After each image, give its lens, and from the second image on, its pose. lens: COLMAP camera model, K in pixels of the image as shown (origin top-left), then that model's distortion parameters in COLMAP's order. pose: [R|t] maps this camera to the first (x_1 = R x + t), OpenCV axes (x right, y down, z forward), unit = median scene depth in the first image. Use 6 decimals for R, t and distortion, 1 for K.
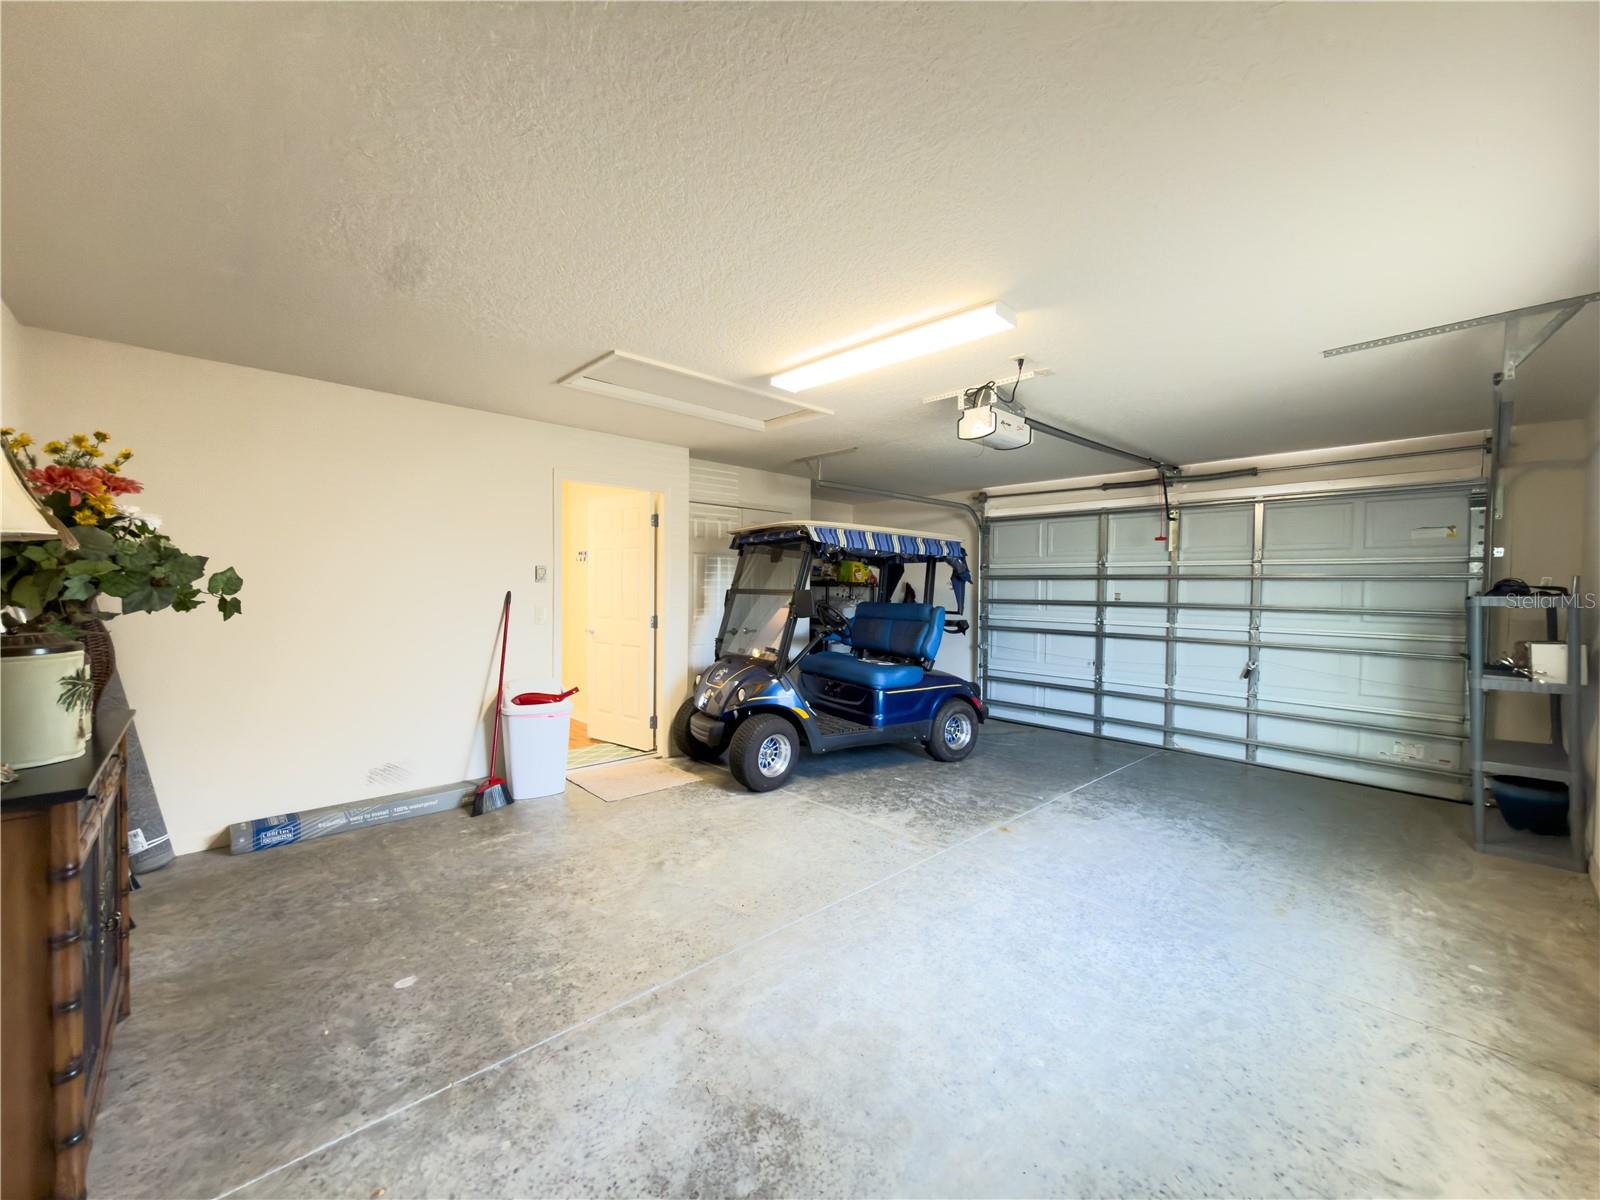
lens RADIAL K [[639.3, 0, 801.6], [0, 639.3, 594.7], [0, 0, 1]] dist [0.001191, -0.000366]
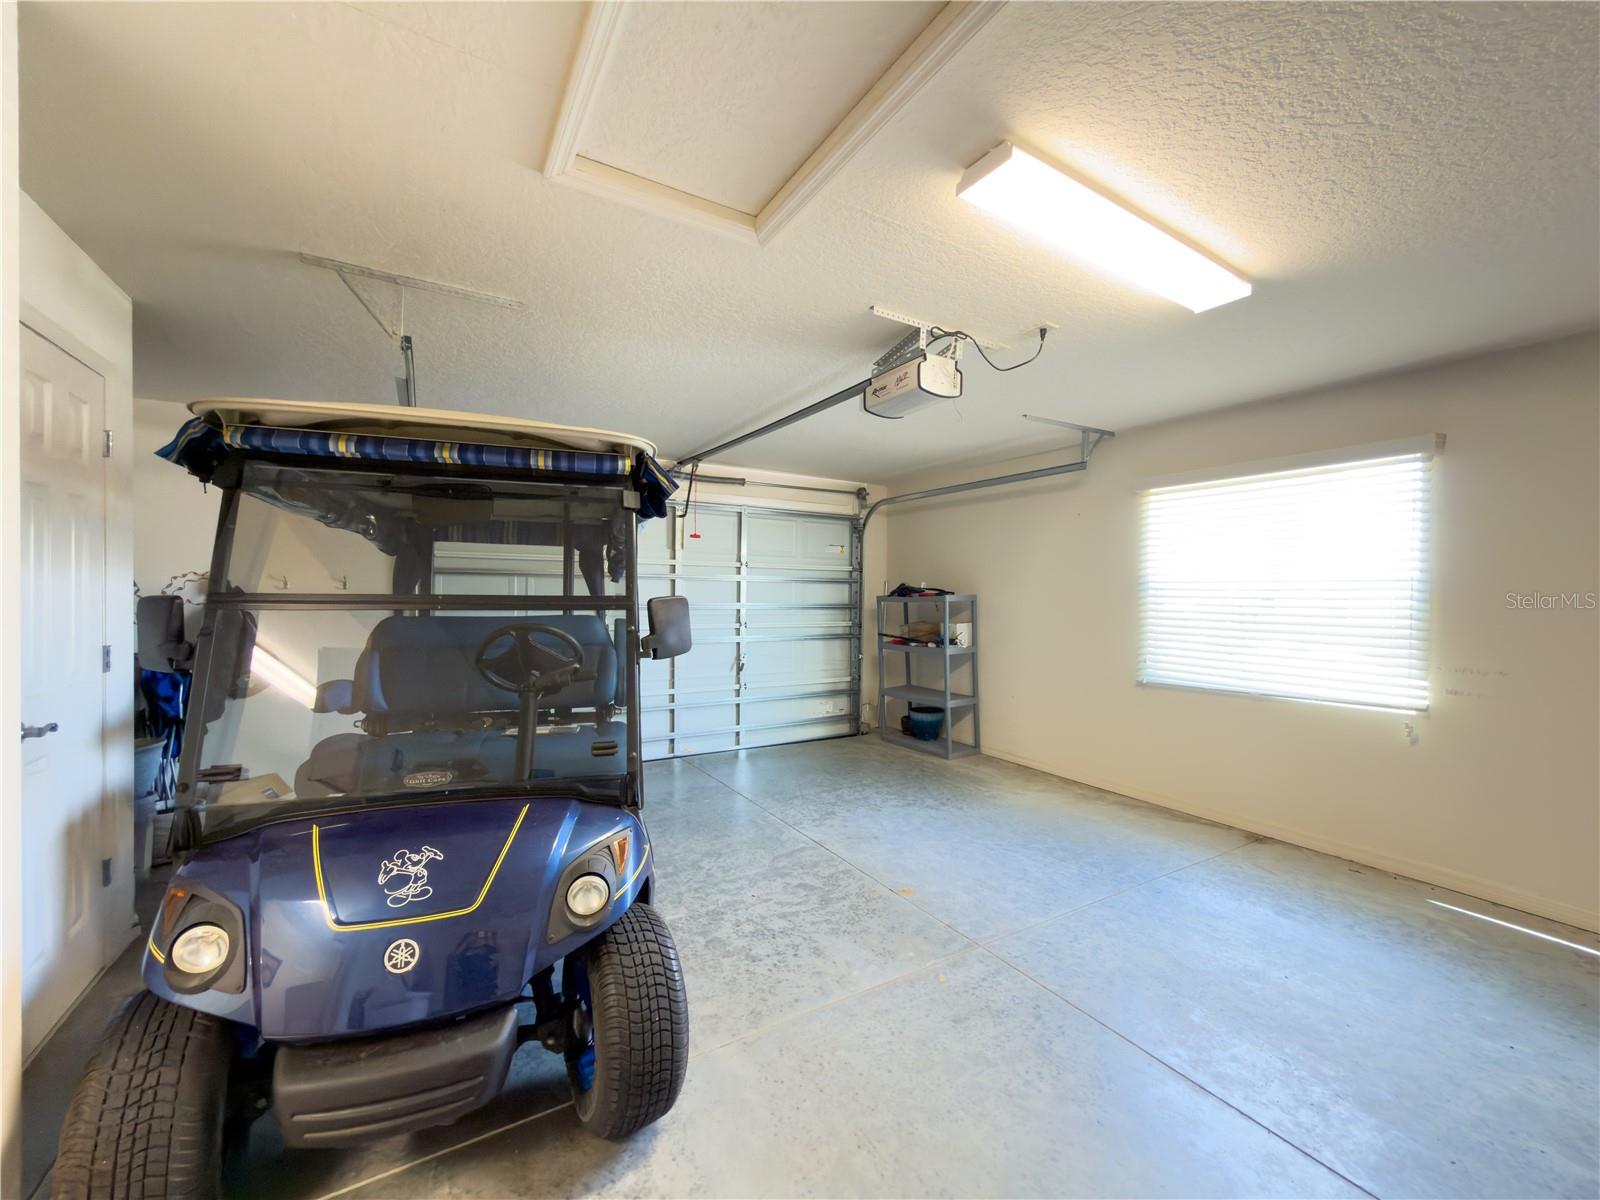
lens RADIAL K [[639.3, 0, 801.4], [0, 639.3, 591.3], [0, 0, 1]] dist [0.001191, -0.000366]
pose [[0.210836, -0.005924, 0.977504, -0.436529], [0.003456, 0.999980, 0.005314, -0.012822], [-0.977515, 0.002258, 0.210852, 0.848025]]
